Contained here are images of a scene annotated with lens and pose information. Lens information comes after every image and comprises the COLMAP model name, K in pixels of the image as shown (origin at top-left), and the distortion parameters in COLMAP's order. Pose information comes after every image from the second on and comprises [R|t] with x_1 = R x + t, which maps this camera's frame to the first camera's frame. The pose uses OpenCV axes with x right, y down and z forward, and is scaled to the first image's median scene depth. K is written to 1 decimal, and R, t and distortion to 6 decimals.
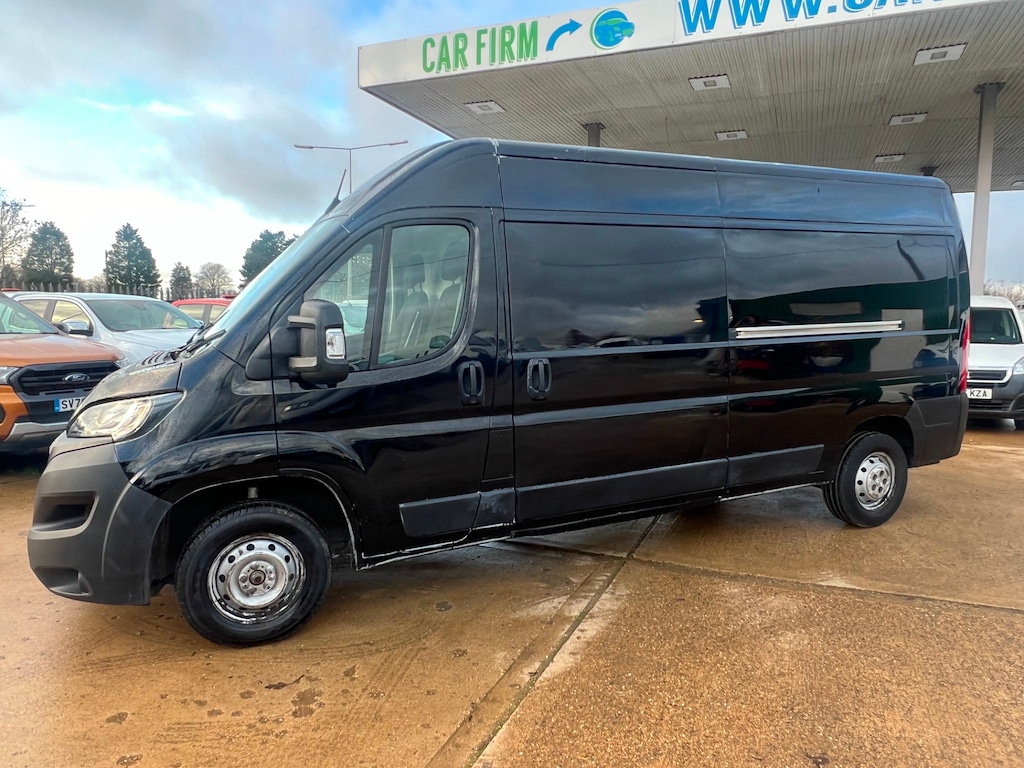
lens RADIAL K [[674.0, 0, 508.2], [0, 674.0, 385.3], [0, 0, 1]] dist [0.002169, -0.000893]
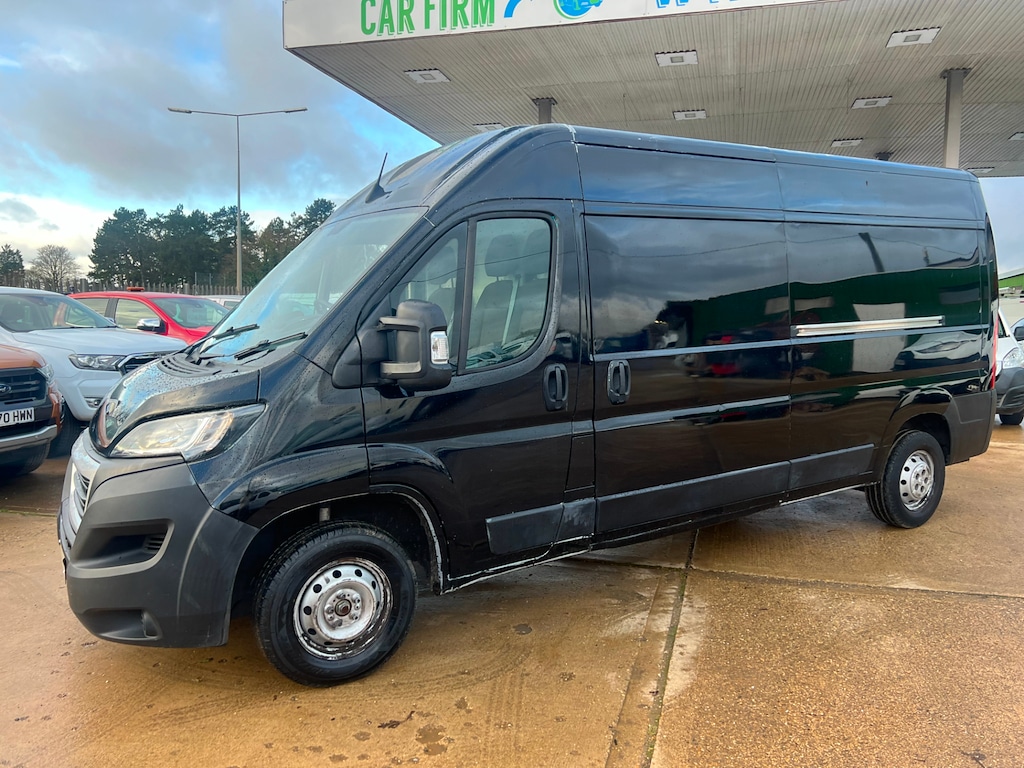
lens RADIAL K [[753.6, 0, 512.0], [0, 753.6, 384.0], [0, 0, 1]] dist [0.052900, -0.048368]
pose [[0.992000, -0.016503, 0.125156, -0.237787], [0.016985, 0.999852, -0.002781, -0.005839], [-0.125092, 0.004885, 0.992133, -0.031112]]
